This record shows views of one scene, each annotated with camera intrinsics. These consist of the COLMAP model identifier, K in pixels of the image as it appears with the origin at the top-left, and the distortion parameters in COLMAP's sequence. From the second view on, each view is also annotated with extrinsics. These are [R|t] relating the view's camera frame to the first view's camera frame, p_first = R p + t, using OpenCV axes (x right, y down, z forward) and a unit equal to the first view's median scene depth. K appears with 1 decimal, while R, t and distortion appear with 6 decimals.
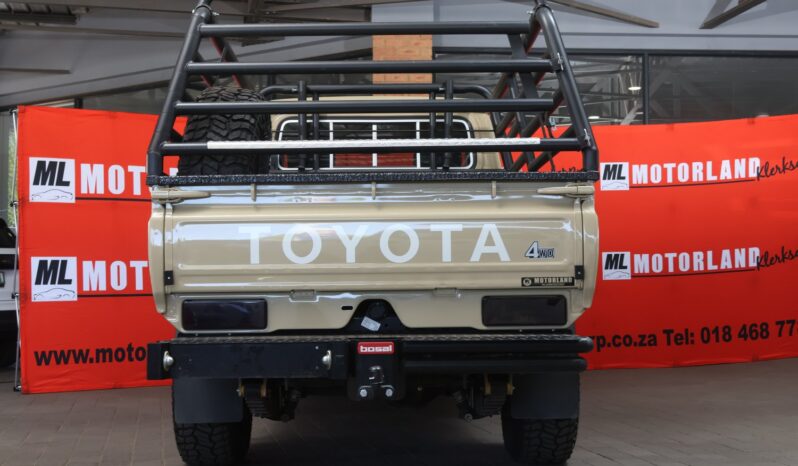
lens RADIAL K [[1107.4, 0, 404.6], [0, 1107.4, 229.7], [0, 0, 1]] dist [-0.034055, 0.000000]
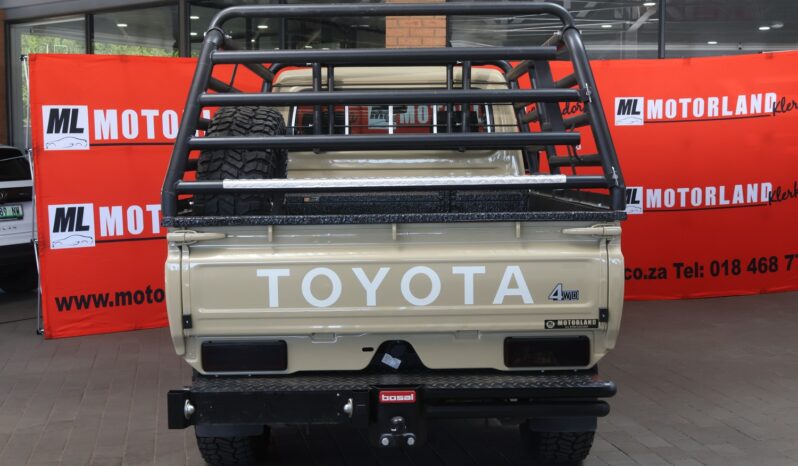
lens RADIAL K [[1077.0, 0, 399.8], [0, 1077.0, 233.9], [0, 0, 1]] dist [-0.038225, 0.000000]
pose [[0.999930, 0.000245, -0.011795, -0.011213], [0.001313, 0.991268, 0.131857, -0.147772], [0.011724, -0.131864, 0.991199, 0.055760]]
